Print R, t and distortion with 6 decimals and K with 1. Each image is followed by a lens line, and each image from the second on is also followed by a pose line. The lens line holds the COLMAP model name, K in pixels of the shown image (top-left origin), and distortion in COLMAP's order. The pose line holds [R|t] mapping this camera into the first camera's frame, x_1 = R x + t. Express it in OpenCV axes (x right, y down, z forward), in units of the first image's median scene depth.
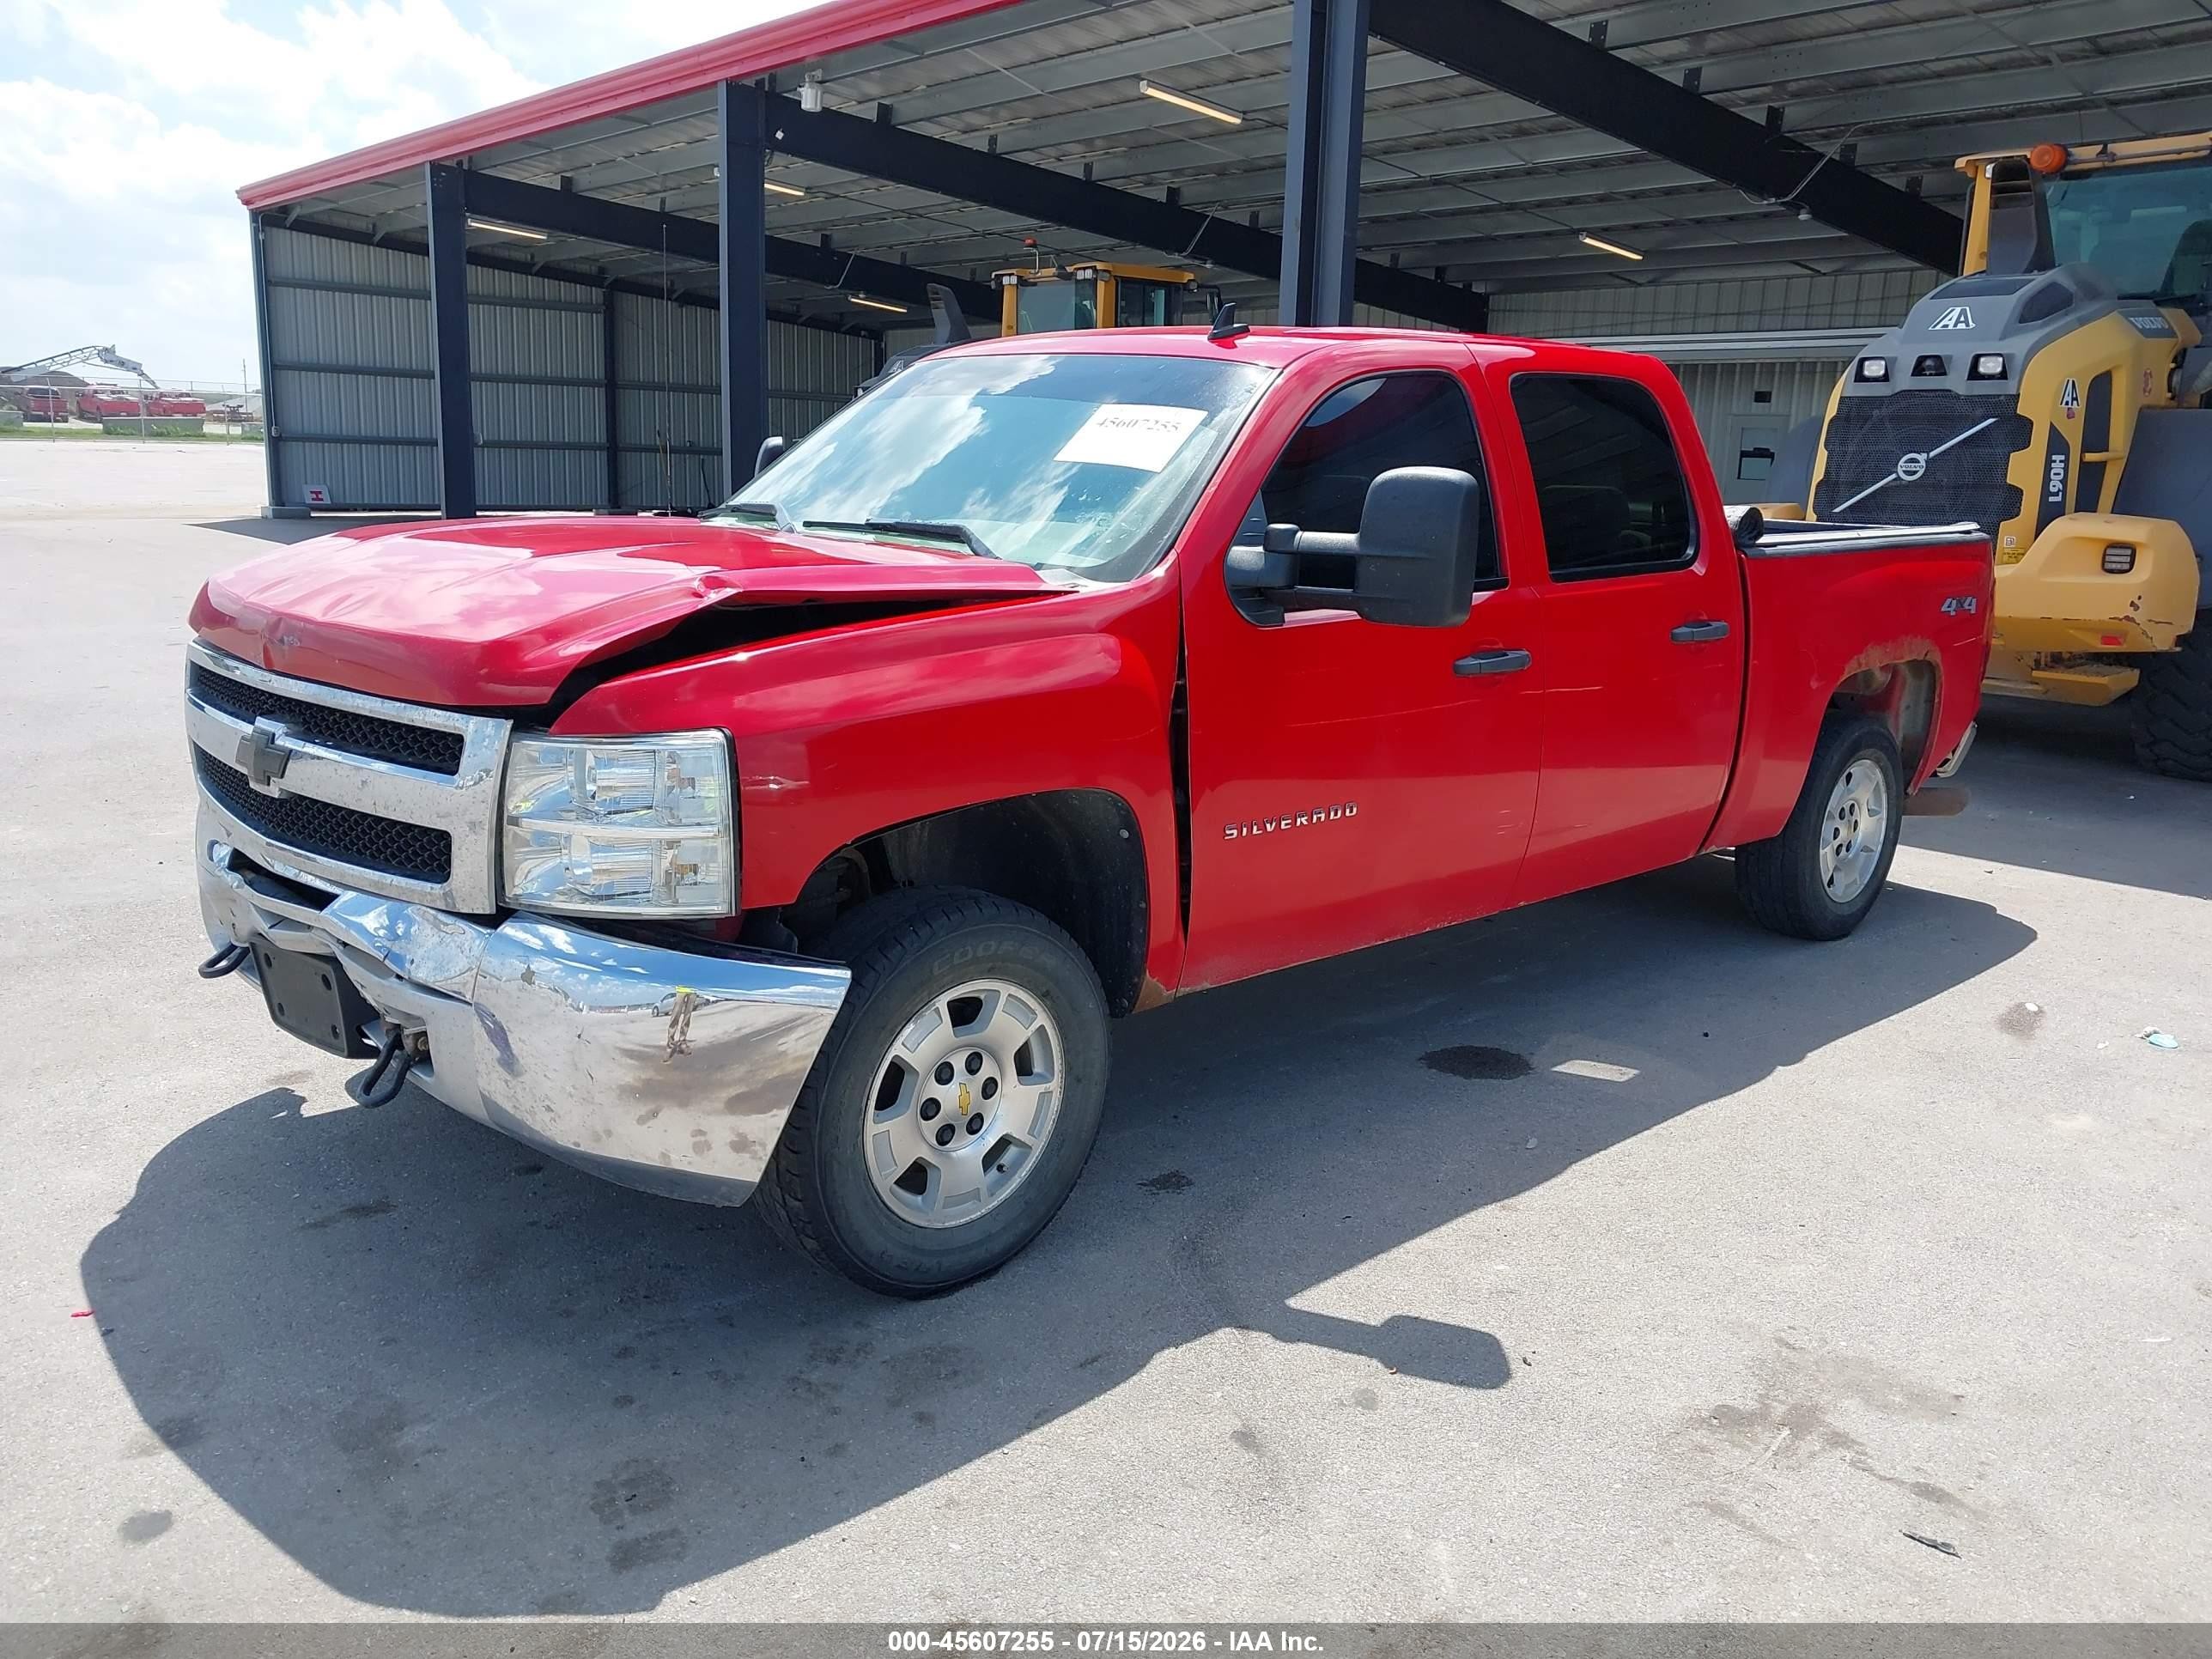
lens RADIAL K [[1733.9, 0, 1096.8], [0, 1733.9, 836.3], [0, 0, 1]] dist [0.012309, -0.014144]
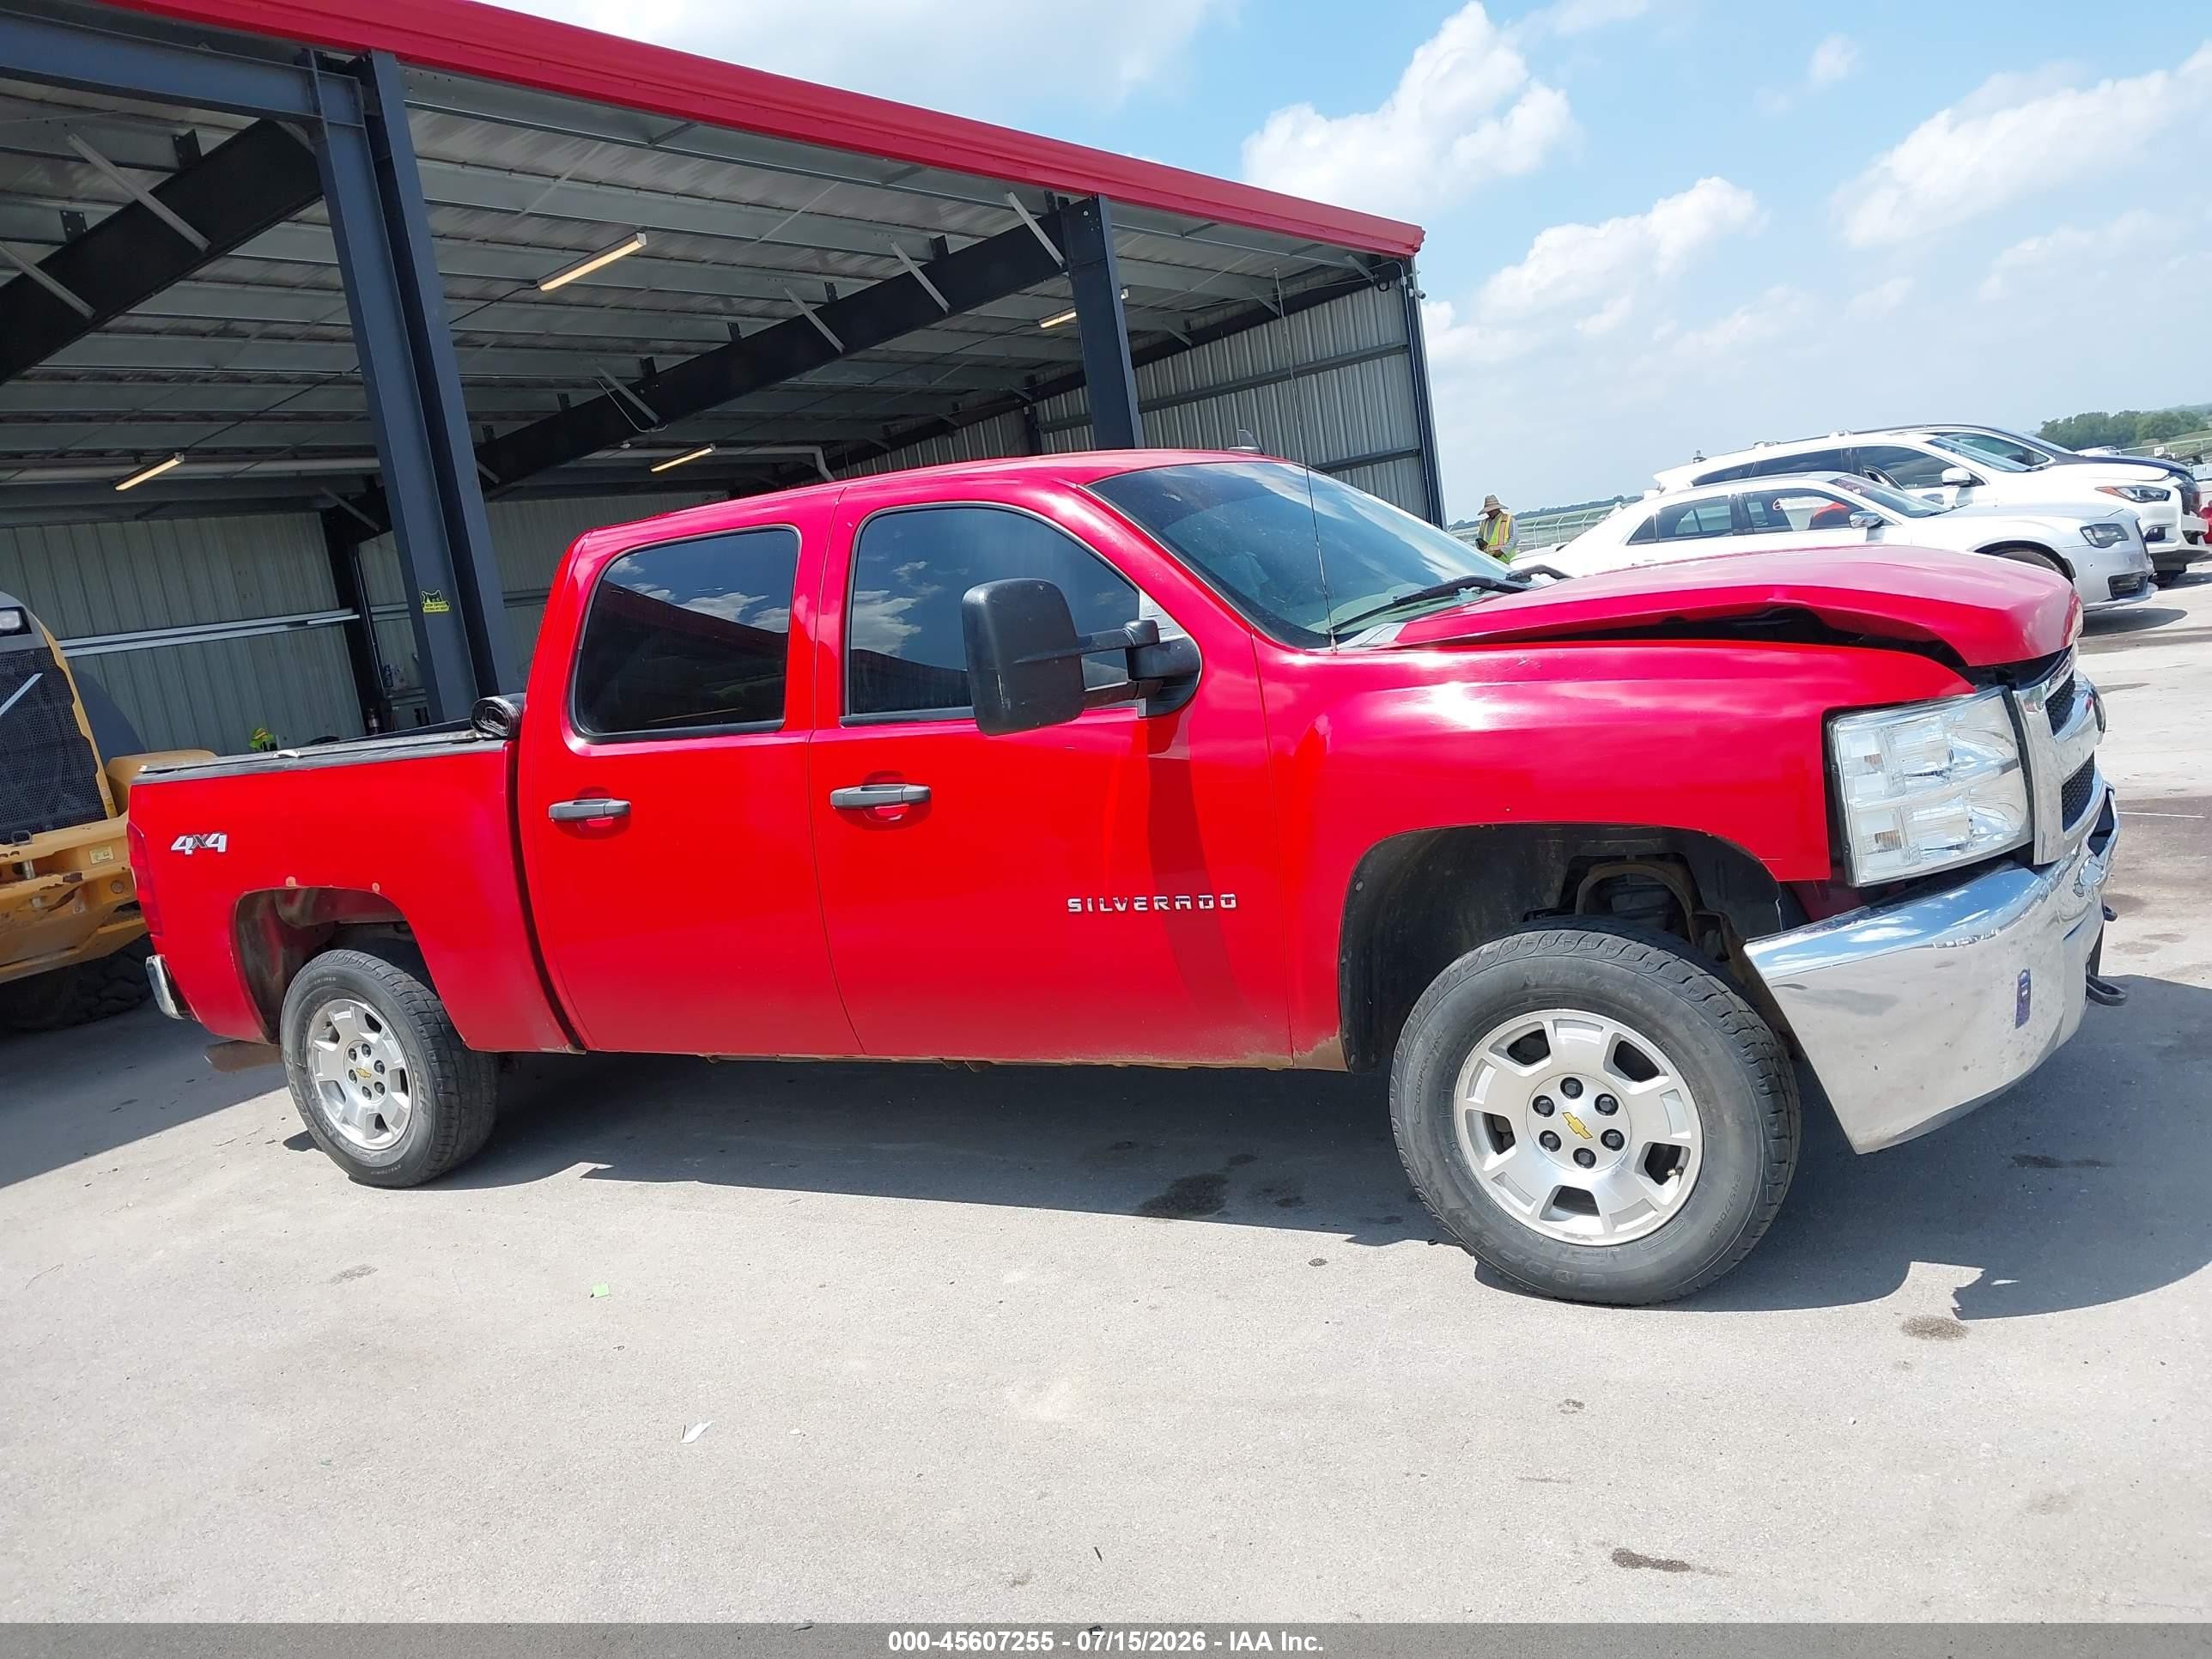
lens RADIAL K [[1733.9, 0, 1097.2], [0, 1733.9, 862.1], [0, 0, 1]] dist [0.012309, -0.014144]
pose [[-0.297627, -0.137566, 0.944719, -0.883387], [0.342009, 0.908521, 0.240042, -0.289473], [-0.891318, 0.394545, -0.223351, 1.208922]]
